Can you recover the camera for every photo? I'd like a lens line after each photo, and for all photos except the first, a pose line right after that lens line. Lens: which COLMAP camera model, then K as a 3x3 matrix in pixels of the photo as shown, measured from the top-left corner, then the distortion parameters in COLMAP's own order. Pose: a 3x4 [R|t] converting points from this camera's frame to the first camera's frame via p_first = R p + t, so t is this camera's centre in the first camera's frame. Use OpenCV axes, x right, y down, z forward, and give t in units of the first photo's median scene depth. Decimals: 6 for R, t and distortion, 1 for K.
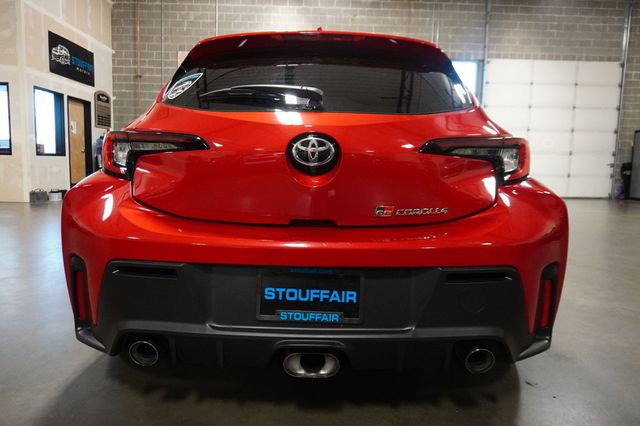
lens RADIAL K [[414.5, 0, 320.0], [0, 414.5, 213.0], [0, 0, 1]] dist [-0.010576, -0.000450]
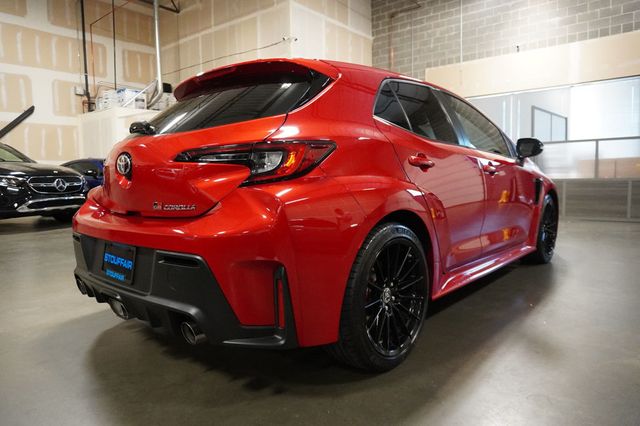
lens RADIAL K [[414.5, 0, 320.0], [0, 414.5, 213.0], [0, 0, 1]] dist [-0.010576, -0.000450]
pose [[0.762315, 0.032016, -0.646414, 0.151130], [-0.049590, 0.998729, -0.009016, 0.000352], [0.645303, 0.038929, 0.762934, 0.033626]]
